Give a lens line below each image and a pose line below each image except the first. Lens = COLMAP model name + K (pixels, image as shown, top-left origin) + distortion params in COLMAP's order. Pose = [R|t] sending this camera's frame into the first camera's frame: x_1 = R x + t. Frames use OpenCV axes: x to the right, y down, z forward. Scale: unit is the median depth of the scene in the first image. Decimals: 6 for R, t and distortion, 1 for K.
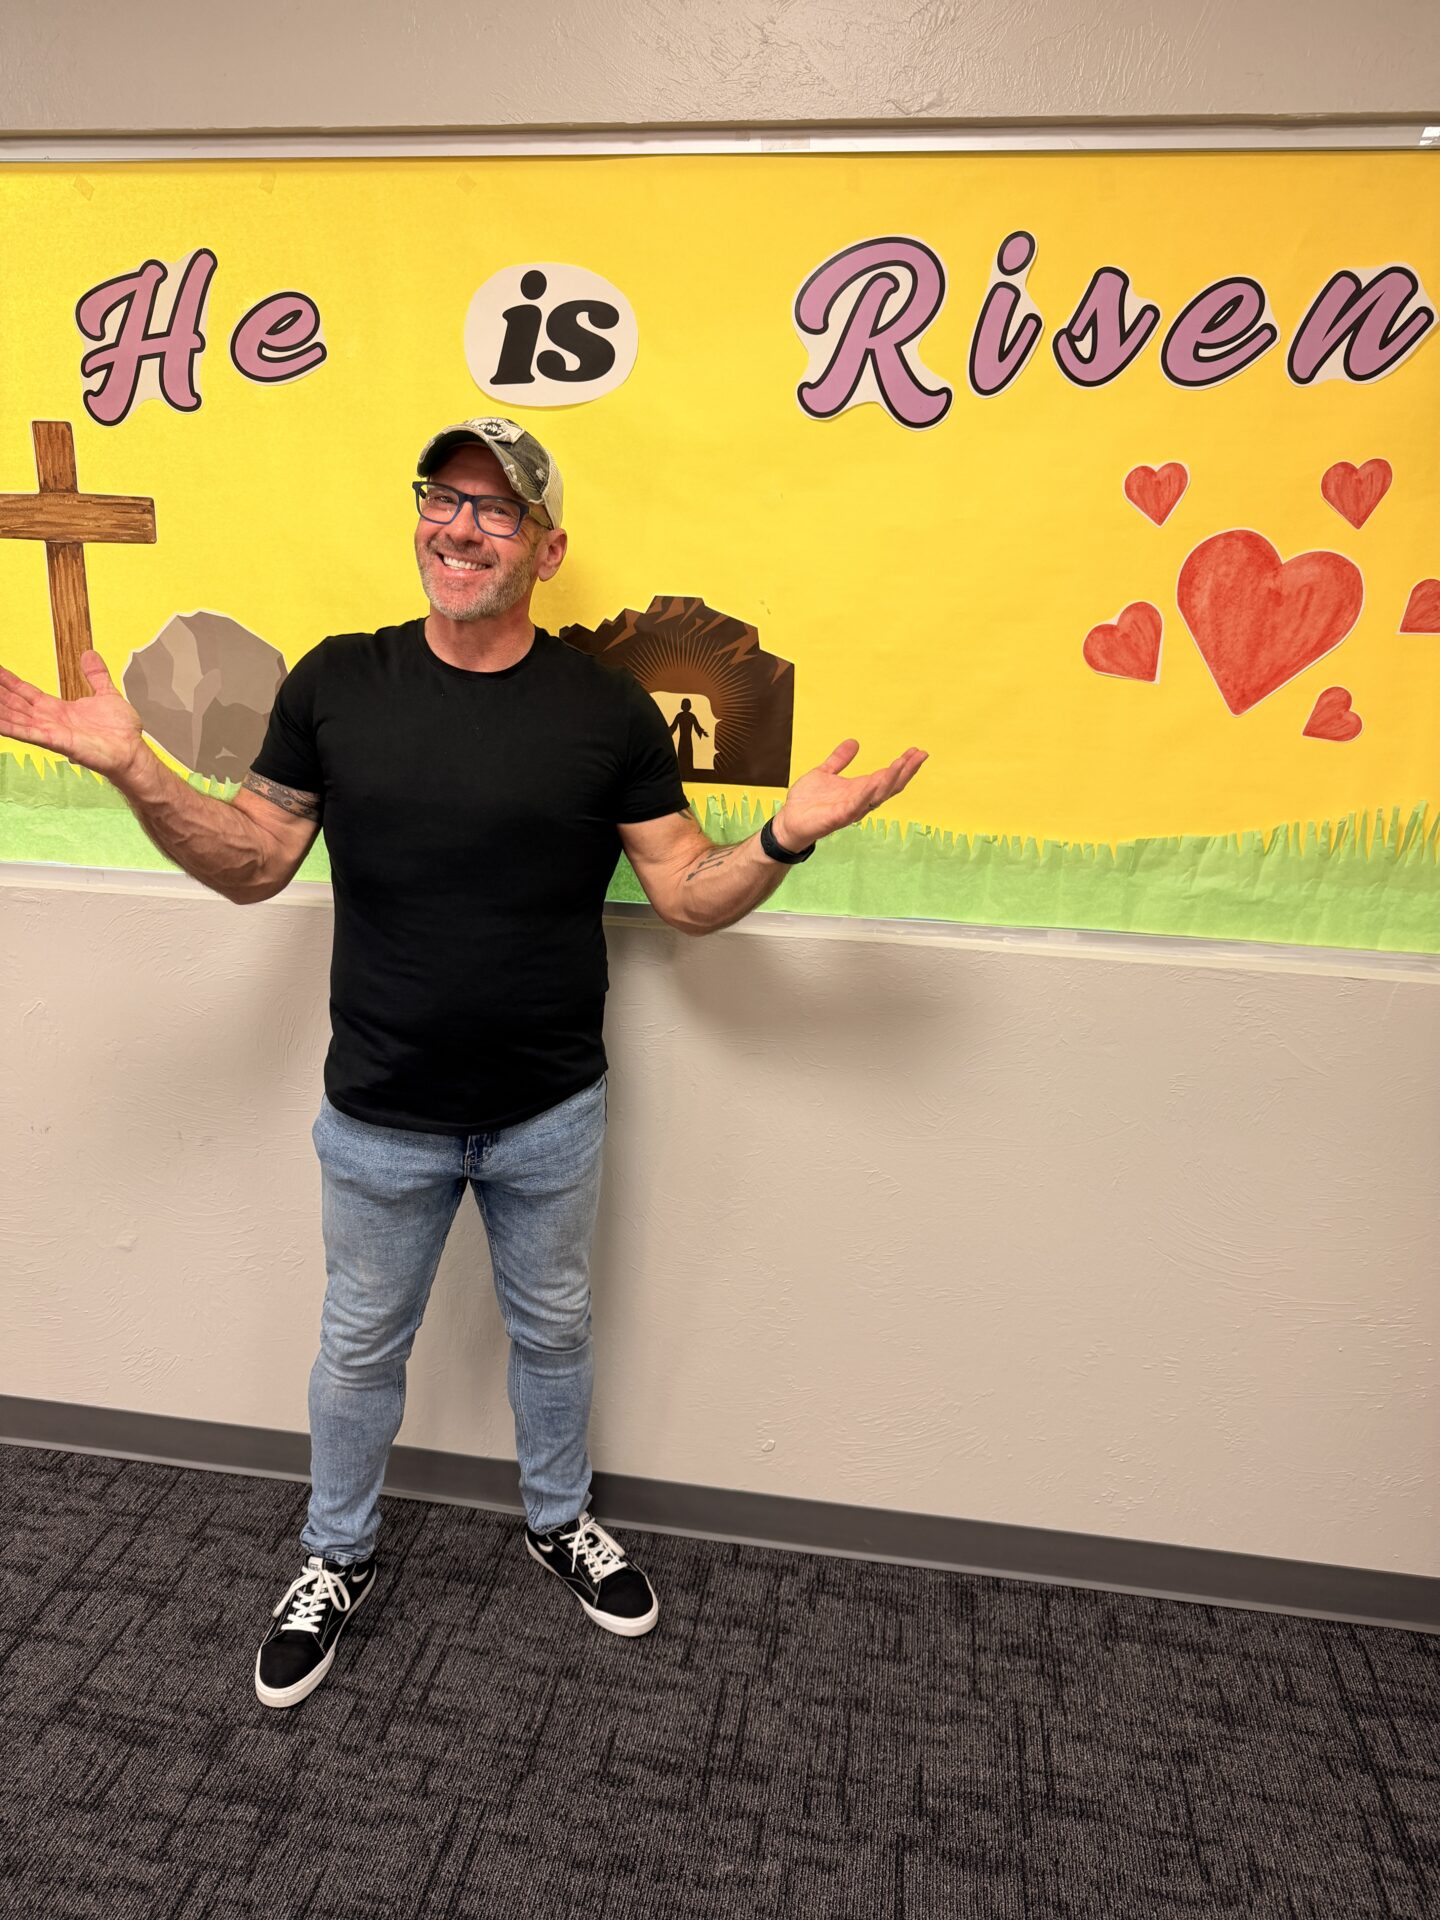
lens RADIAL K [[1378.4, 0, 704.9], [0, 1378.4, 962.0], [0, 0, 1]] dist [-0.002858, 0.004507]
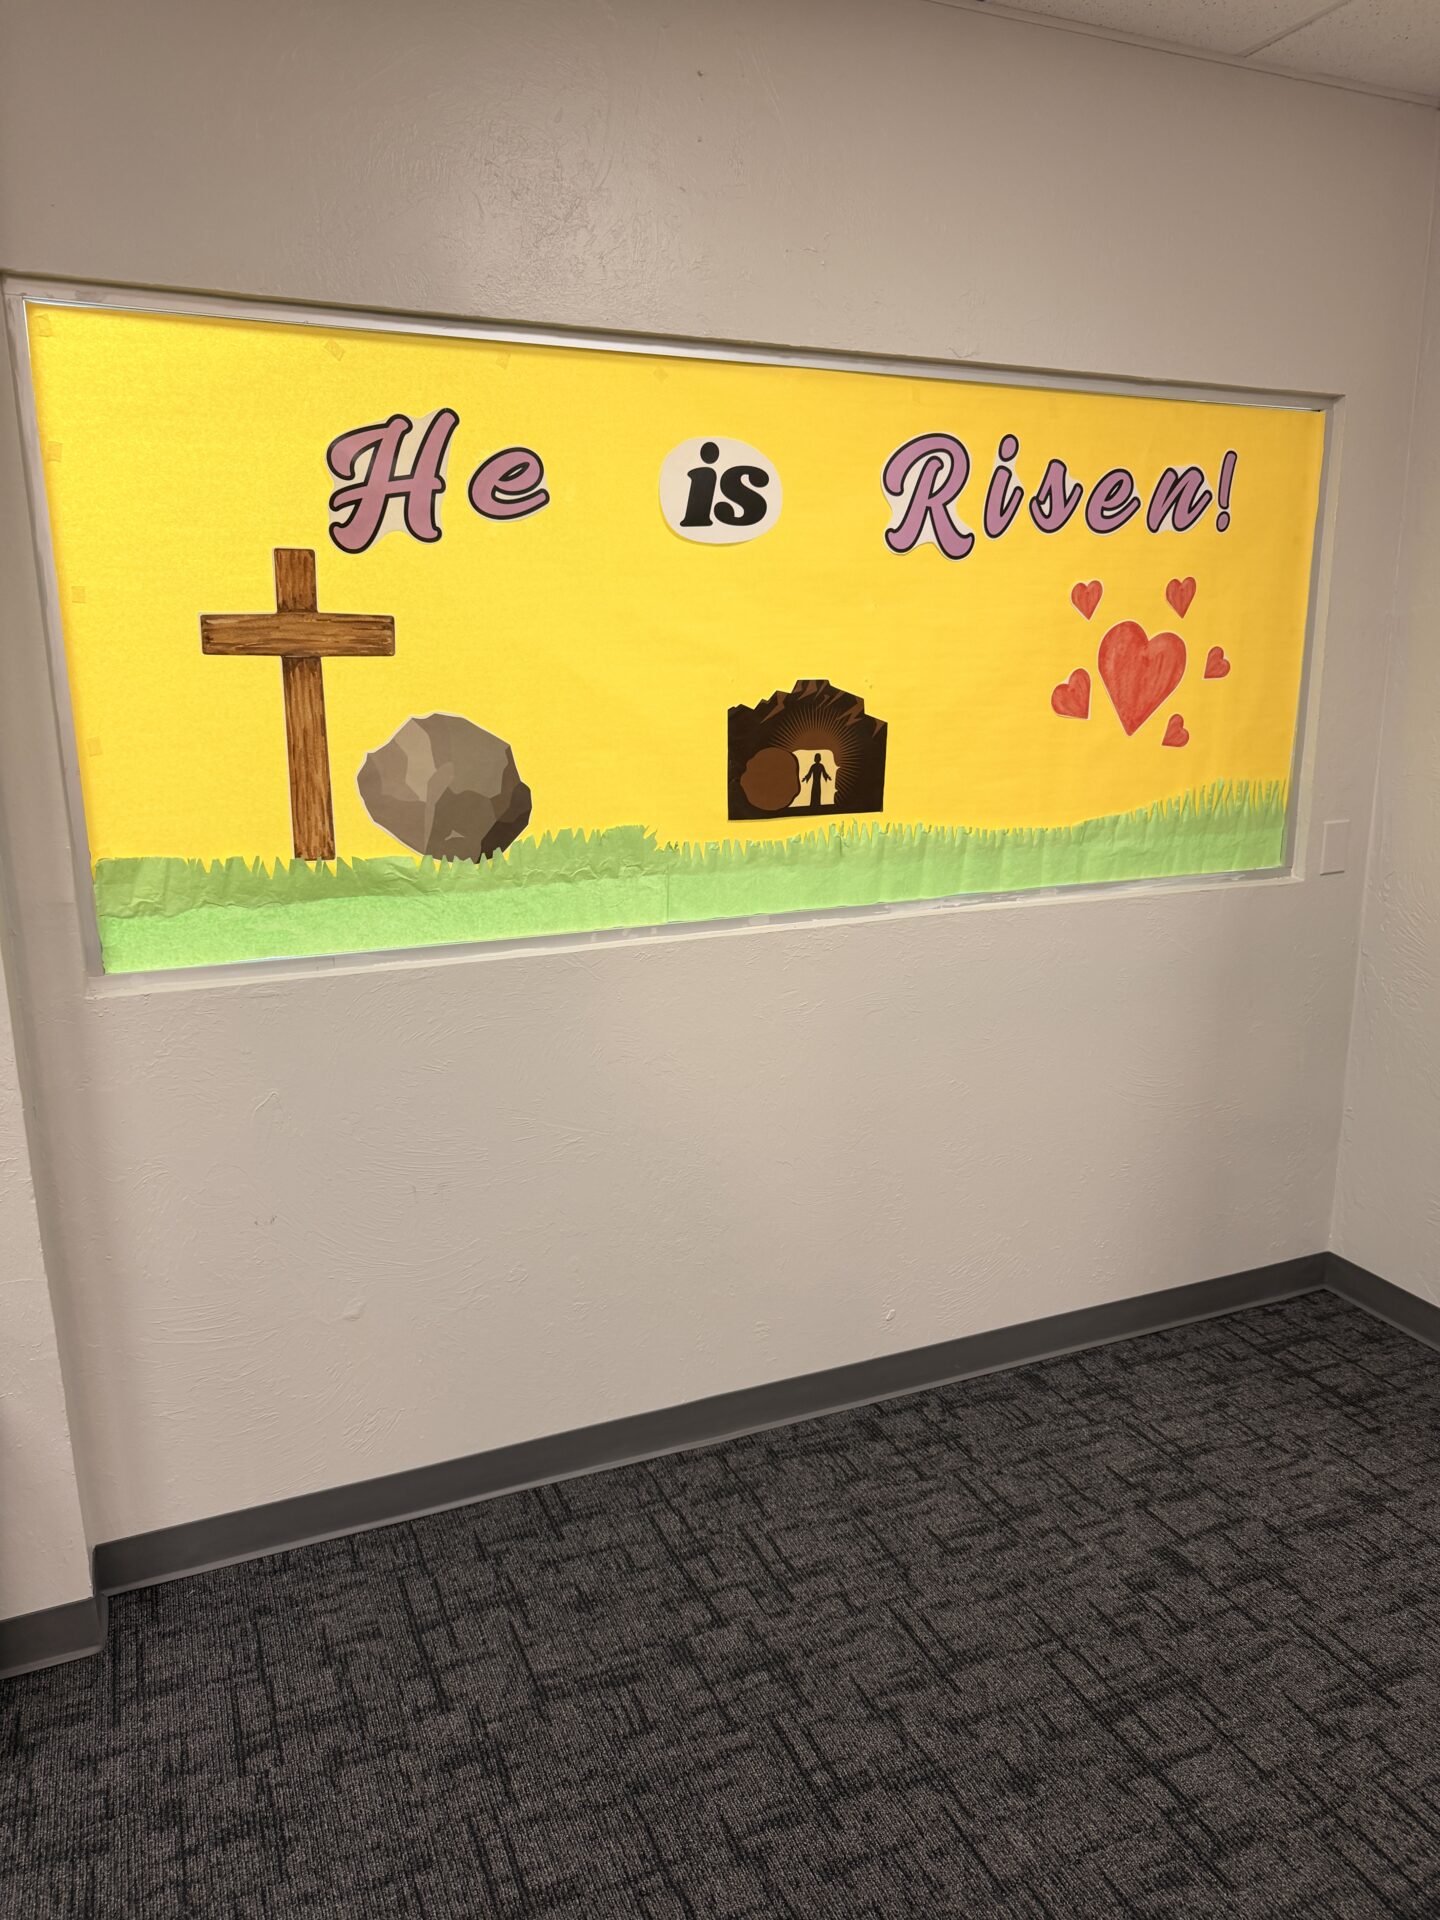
lens RADIAL K [[1360.2, 0, 723.5], [0, 1360.2, 963.3], [0, 0, 1]] dist [0.055945, -0.070669]
pose [[0.840651, -0.151801, 0.519867, -0.834877], [0.187116, 0.982211, -0.015770, 0.014972], [-0.508225, 0.110533, 0.854102, -0.076586]]
